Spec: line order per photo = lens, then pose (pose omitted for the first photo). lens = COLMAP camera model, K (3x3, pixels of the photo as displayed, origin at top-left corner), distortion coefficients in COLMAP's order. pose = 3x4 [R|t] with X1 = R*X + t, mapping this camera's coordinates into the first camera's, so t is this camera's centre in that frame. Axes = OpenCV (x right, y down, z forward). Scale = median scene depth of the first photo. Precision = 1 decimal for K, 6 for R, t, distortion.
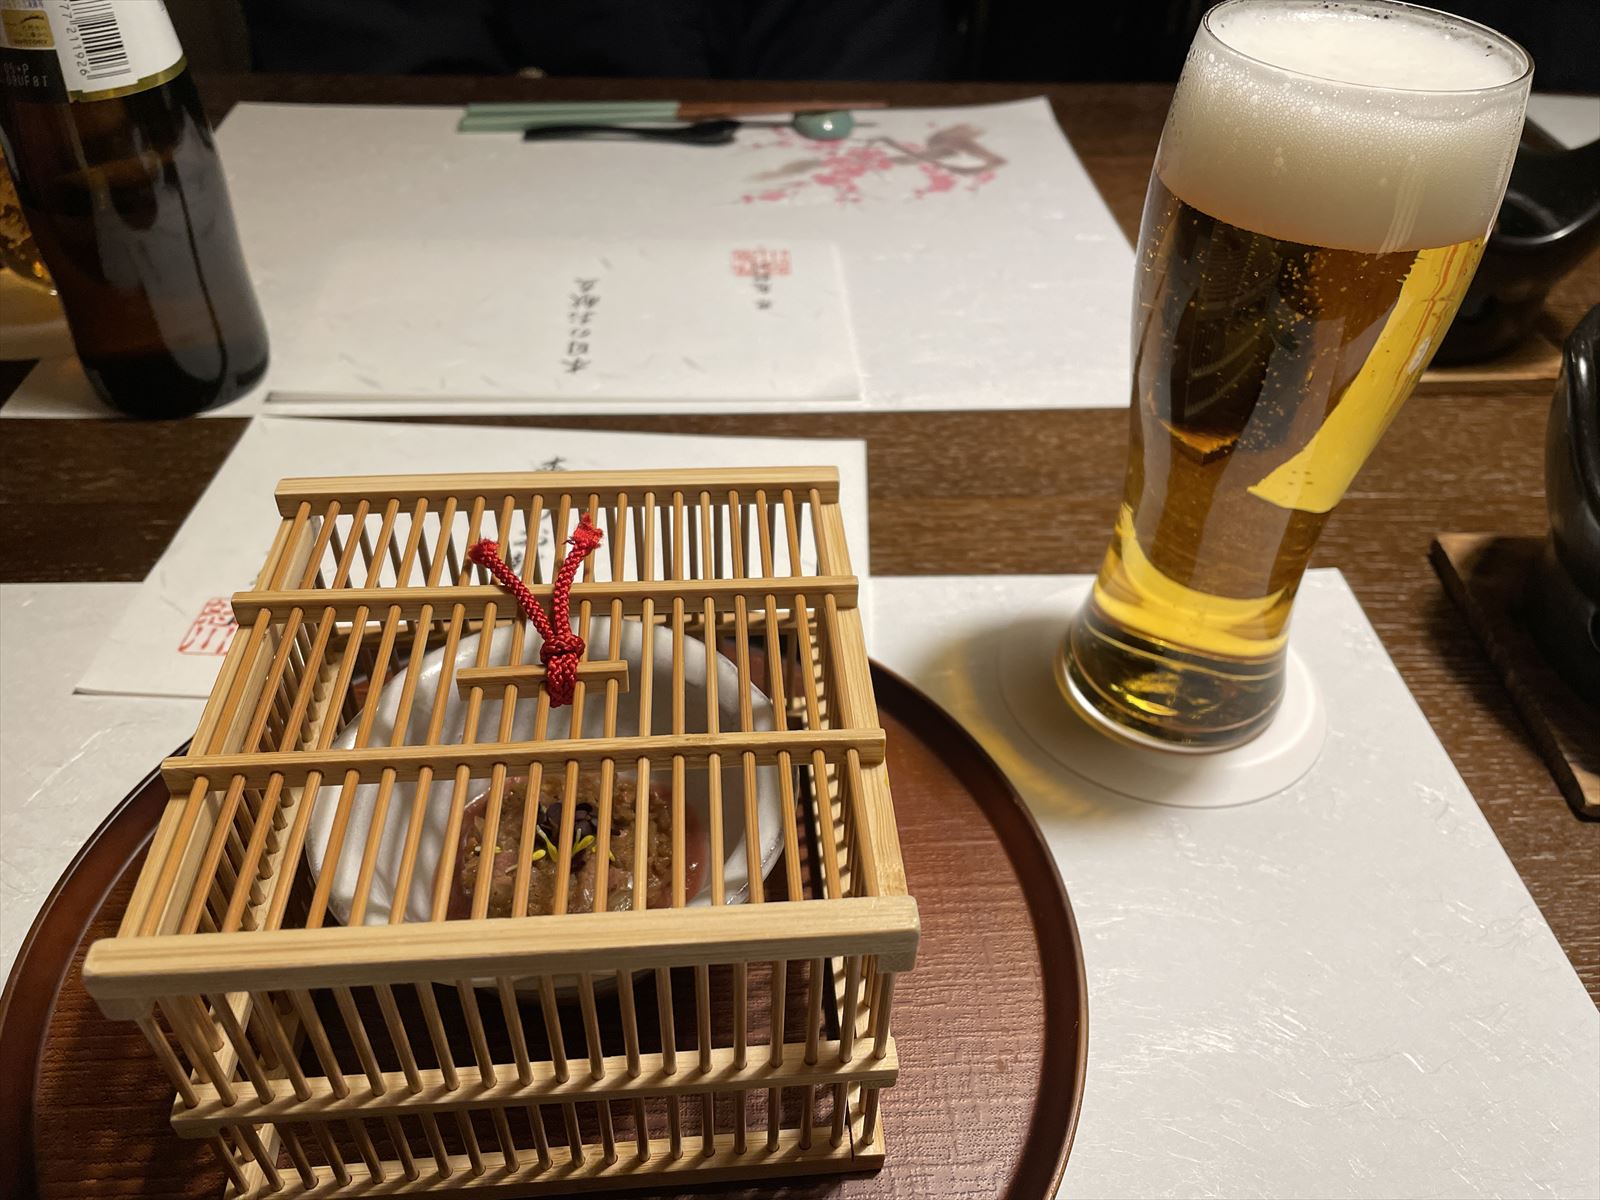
lens RADIAL K [[1242.0, 0, 793.4], [0, 1242.0, 606.0], [0, 0, 1]] dist [0.074811, -0.121095]
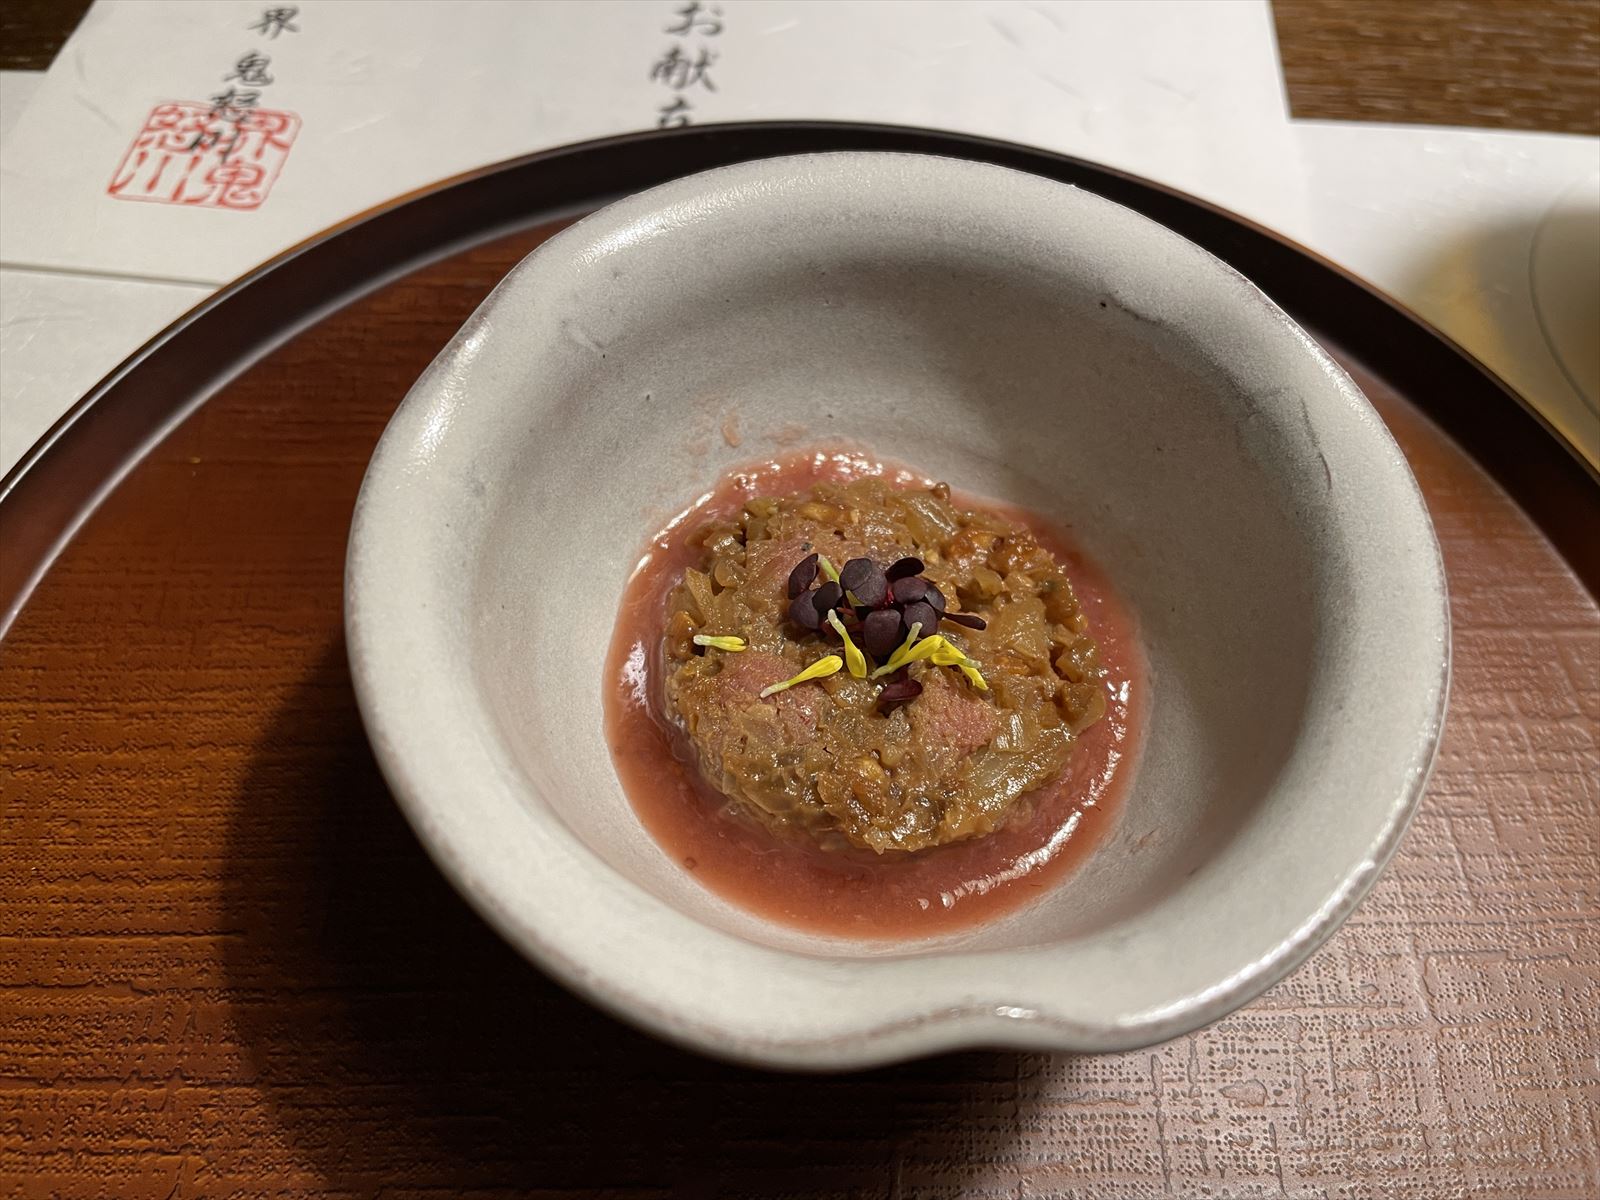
lens RADIAL K [[1242.0, 0, 798.9], [0, 1242.0, 607.1], [0, 0, 1]] dist [0.074811, -0.121095]
pose [[0.998348, 0.055601, -0.014459, -0.134082], [-0.048179, 0.947377, 0.316474, 0.016011], [0.031294, -0.315254, 0.948491, 0.350708]]
